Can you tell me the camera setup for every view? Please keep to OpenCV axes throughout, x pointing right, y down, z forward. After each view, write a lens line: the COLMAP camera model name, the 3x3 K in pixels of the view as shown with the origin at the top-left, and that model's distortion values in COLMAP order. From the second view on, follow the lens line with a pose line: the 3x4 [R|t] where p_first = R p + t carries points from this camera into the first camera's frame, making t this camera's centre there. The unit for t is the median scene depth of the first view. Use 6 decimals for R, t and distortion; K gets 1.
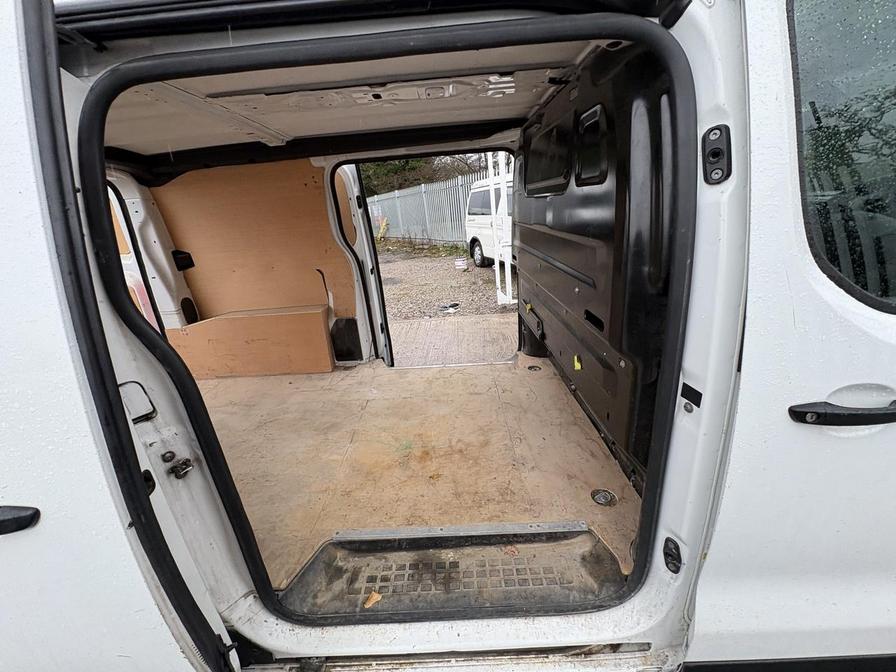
lens RADIAL K [[356.9, 0, 448.5], [0, 356.9, 336.4], [0, 0, 1]] dist [-0.003082, 0.001139]
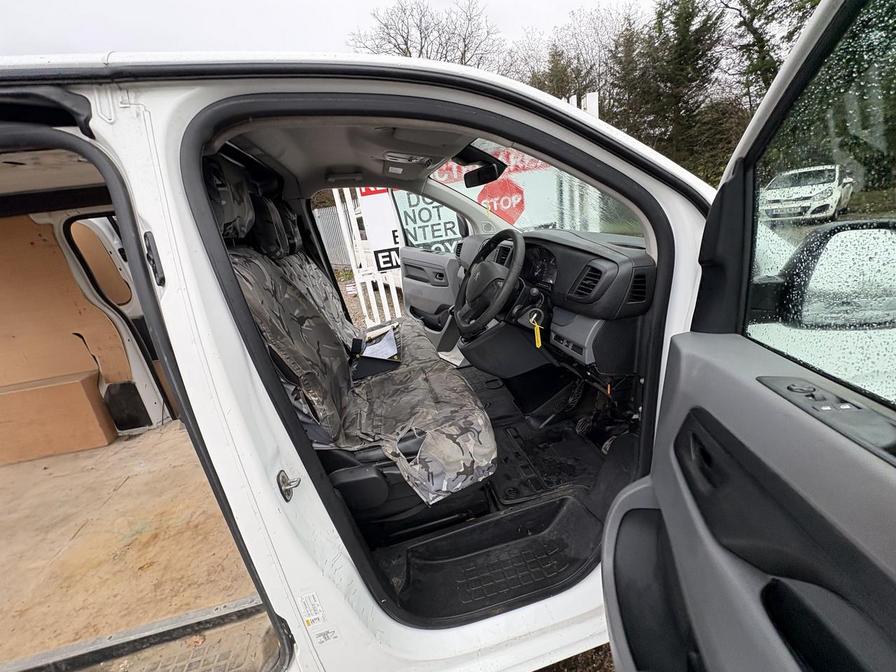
lens RADIAL K [[356.9, 0, 446.5], [0, 356.9, 334.6], [0, 0, 1]] dist [-0.003082, 0.001139]
pose [[0.974384, -0.107903, 0.197313, 0.417942], [0.118148, 0.992154, -0.040877, -0.045119], [-0.191355, 0.063142, 0.979488, -0.050139]]
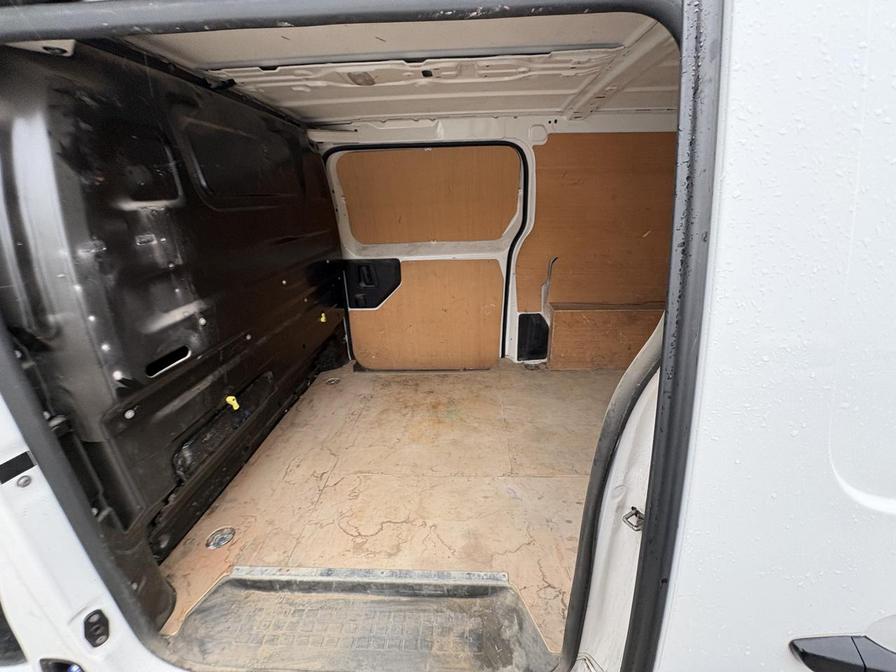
lens RADIAL K [[356.9, 0, 449.6], [0, 356.9, 329.2], [0, 0, 1]] dist [-0.003082, 0.001139]
pose [[-0.993135, 0.078622, 0.086608, -0.185628], [0.116025, 0.756139, 0.644043, -0.500340], [-0.014852, 0.649671, -0.760071, 1.353785]]
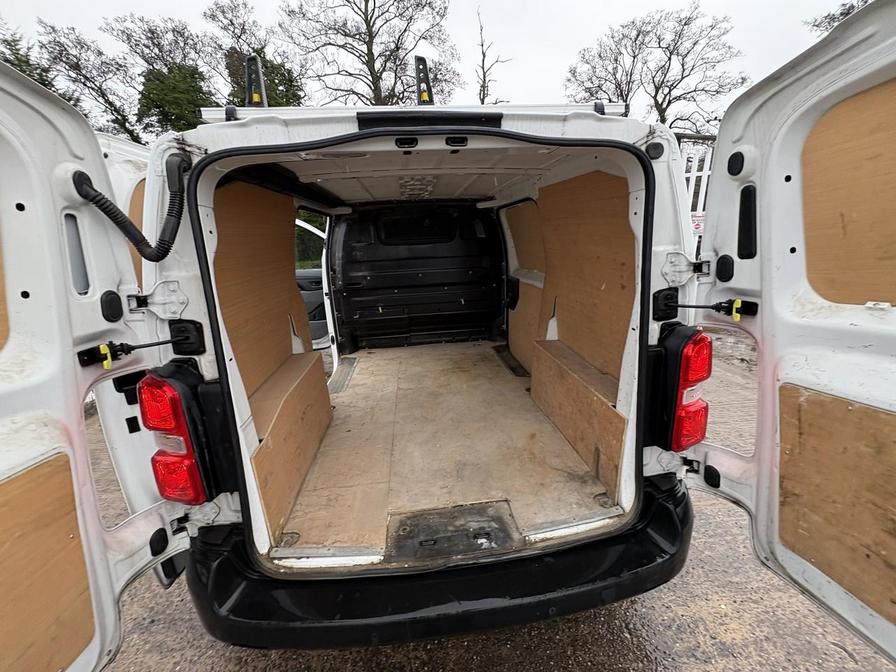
lens RADIAL K [[356.9, 0, 446.9], [0, 356.9, 335.4], [0, 0, 1]] dist [-0.003082, 0.001139]
pose [[-0.099870, -0.179553, 0.978666, -1.473576], [0.391815, 0.897016, 0.204557, -0.191944], [-0.914608, 0.403885, -0.019233, 0.791792]]
